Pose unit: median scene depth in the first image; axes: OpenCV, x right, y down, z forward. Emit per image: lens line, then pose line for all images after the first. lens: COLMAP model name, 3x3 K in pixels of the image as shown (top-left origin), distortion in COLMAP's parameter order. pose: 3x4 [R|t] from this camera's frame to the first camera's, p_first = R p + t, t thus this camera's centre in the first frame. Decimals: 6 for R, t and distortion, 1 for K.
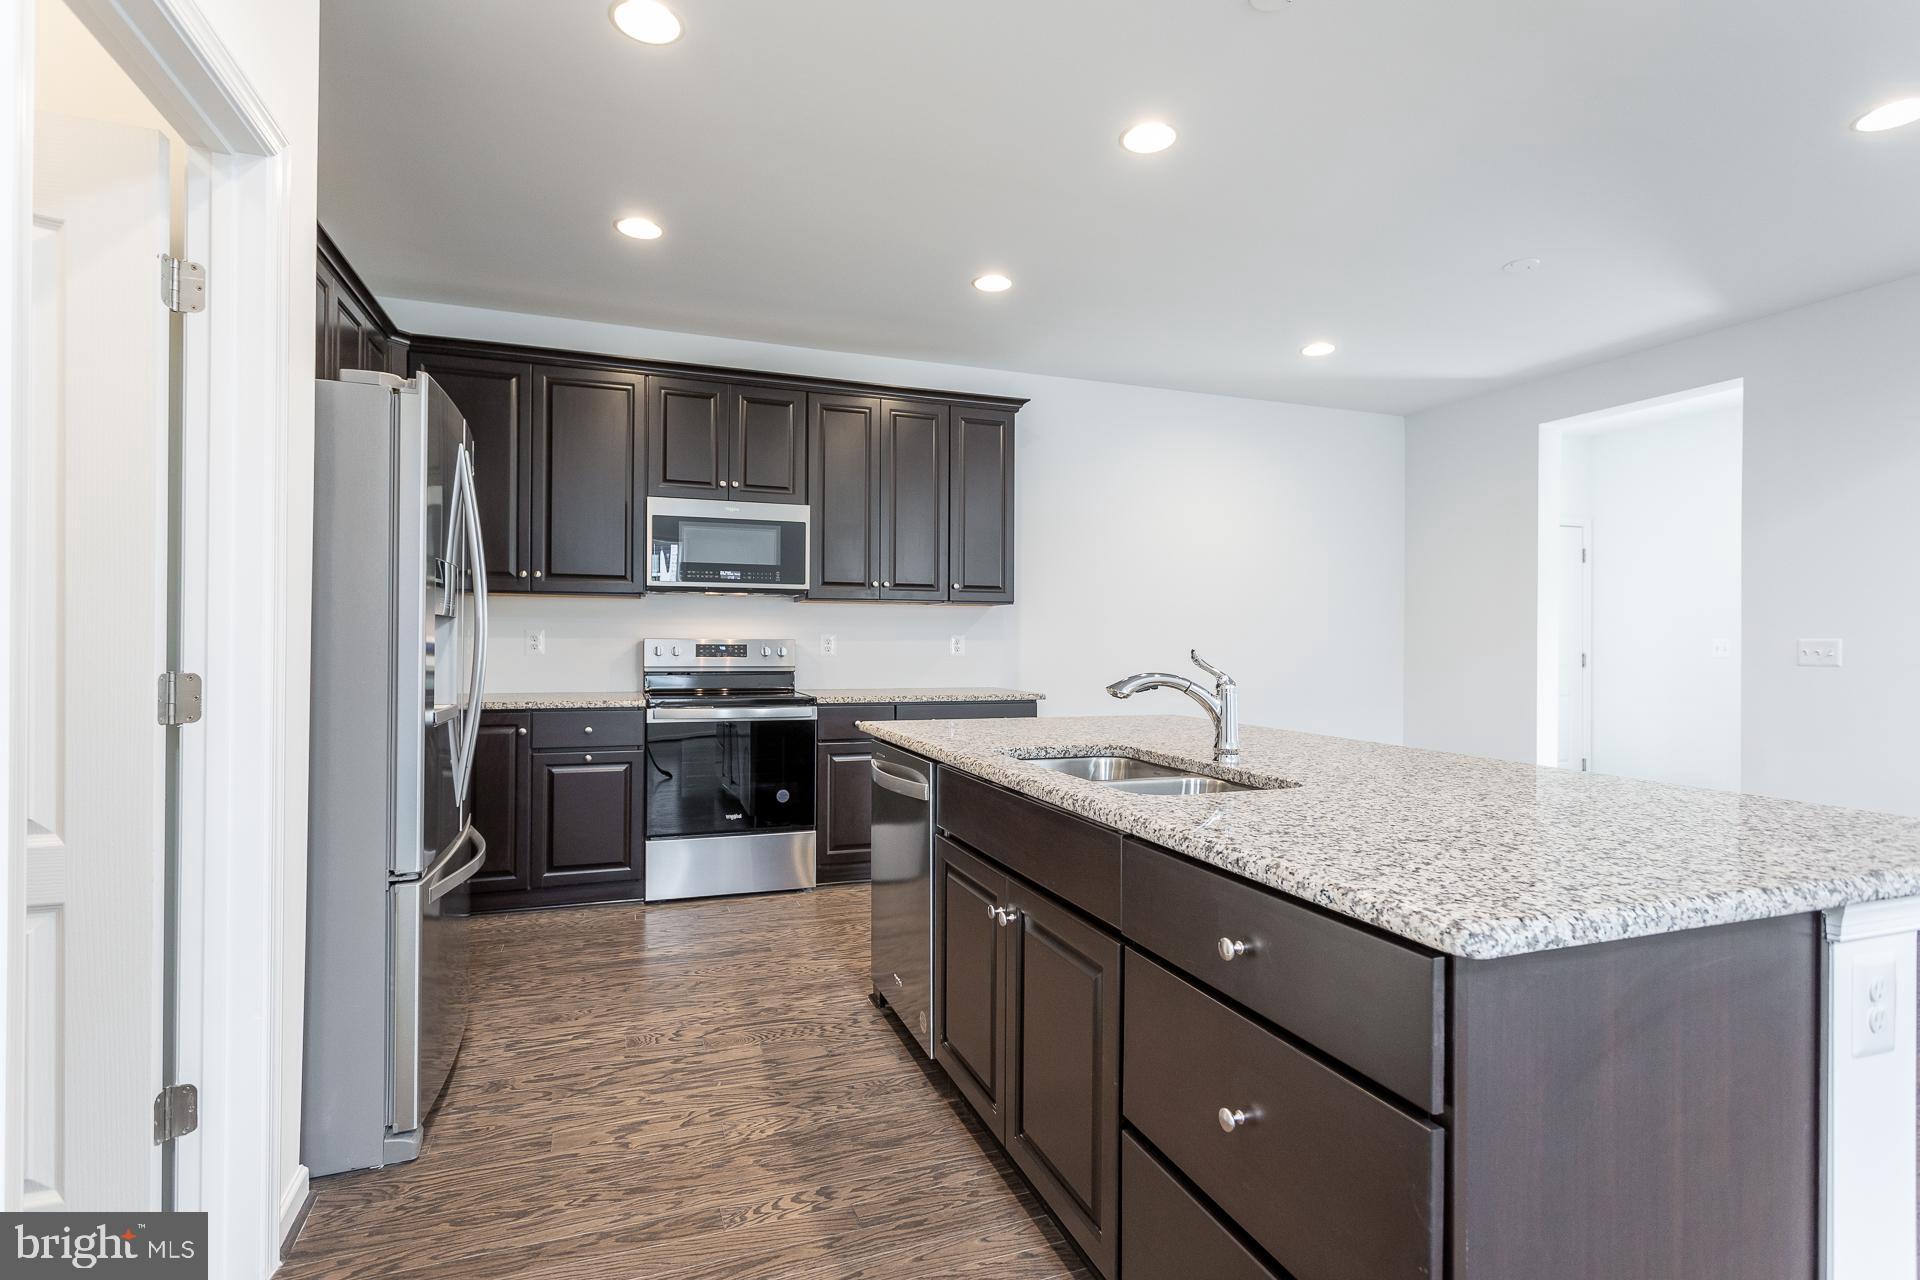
lens RADIAL K [[925.8, 0, 960.9], [0, 925.8, 636.1], [0, 0, 1]] dist [0.005343, 0.000375]
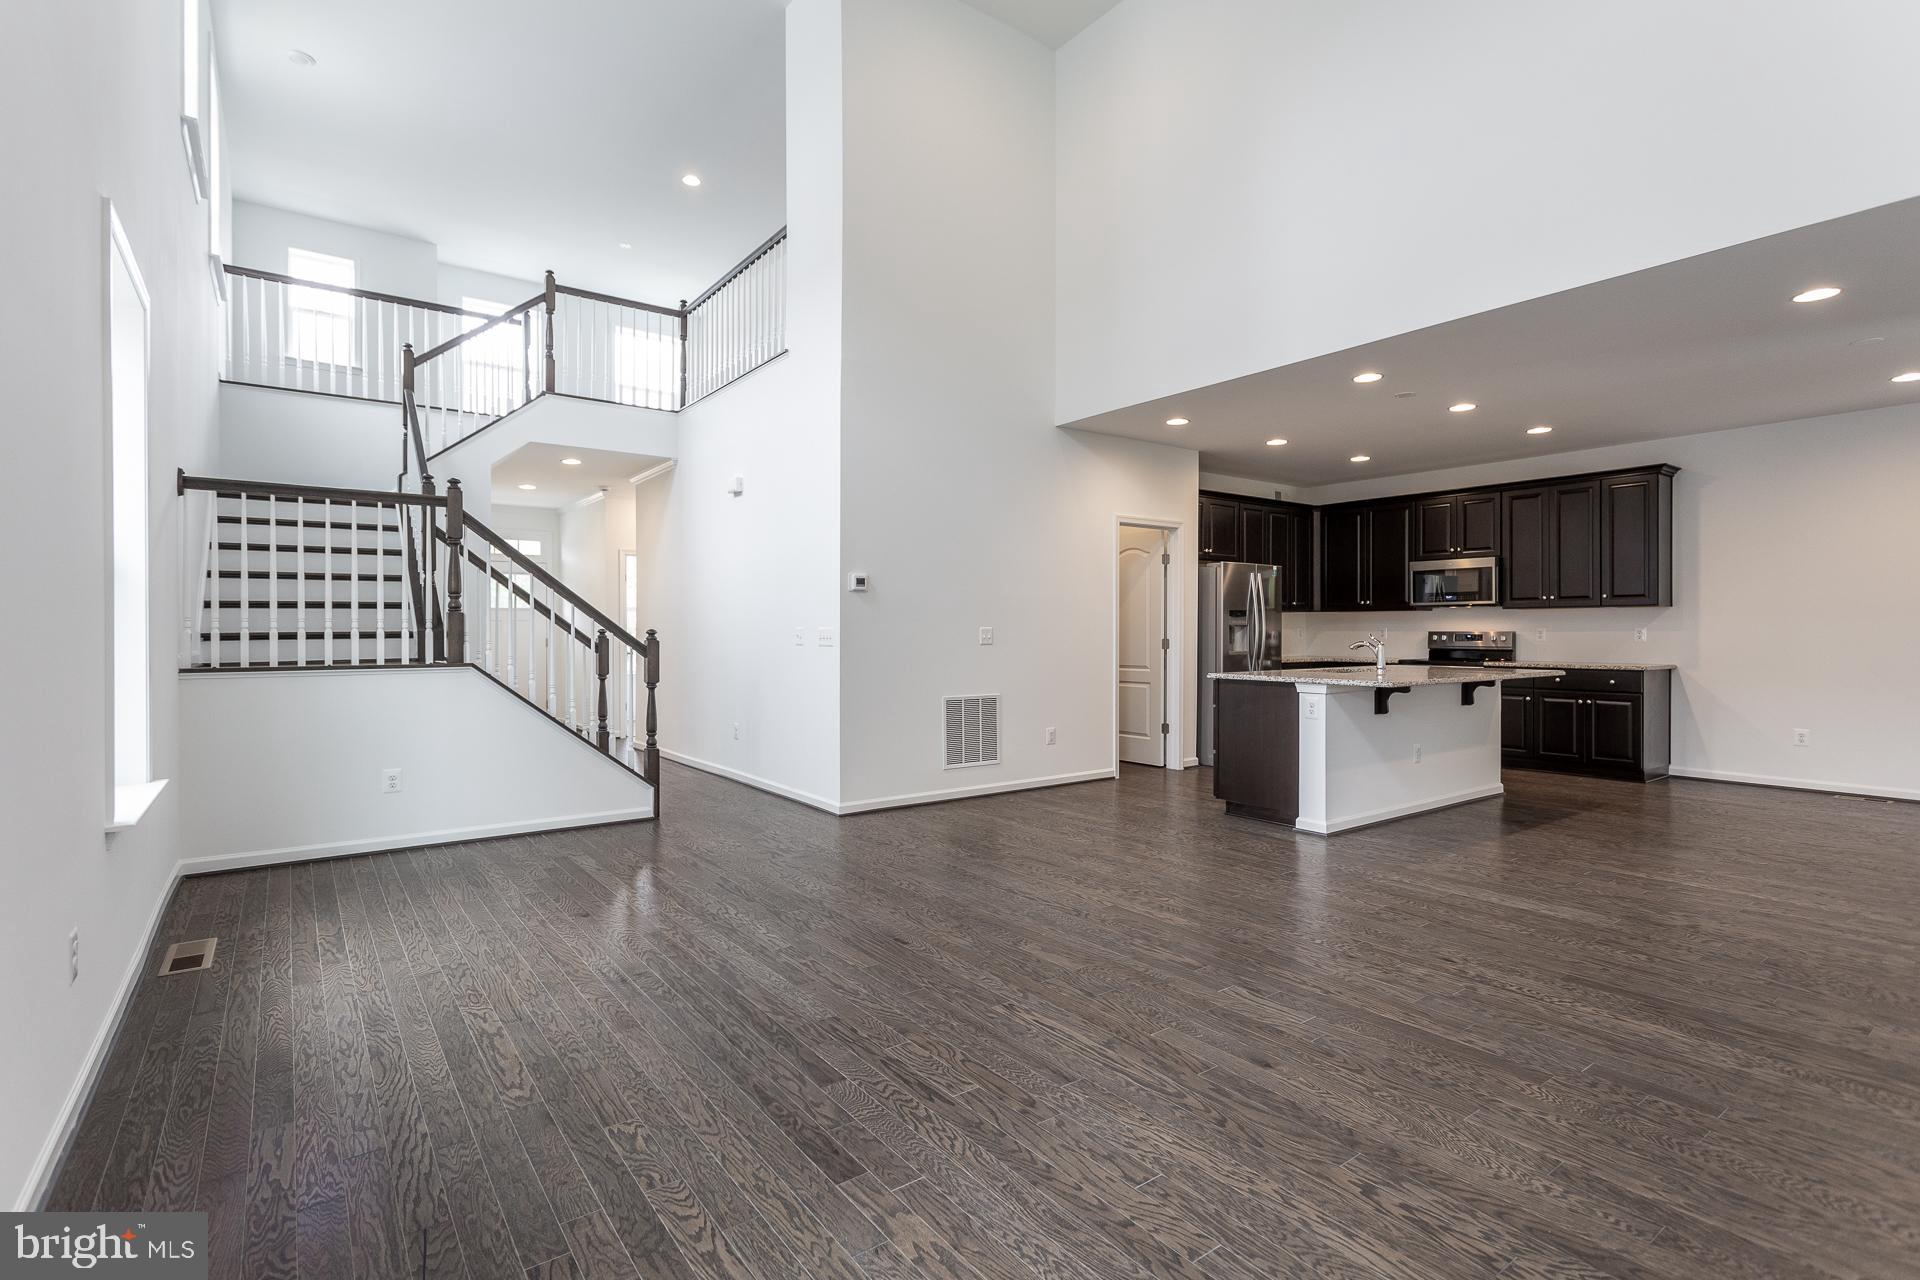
lens RADIAL K [[925.8, 0, 960.9], [0, 925.8, 636.1], [0, 0, 1]] dist [0.005343, 0.000375]
pose [[0.285734, -0.002922, -0.958305, 1.272131], [0.006428, 0.999979, -0.001132, 0.008703], [0.958288, -0.005837, 0.285746, -0.514377]]
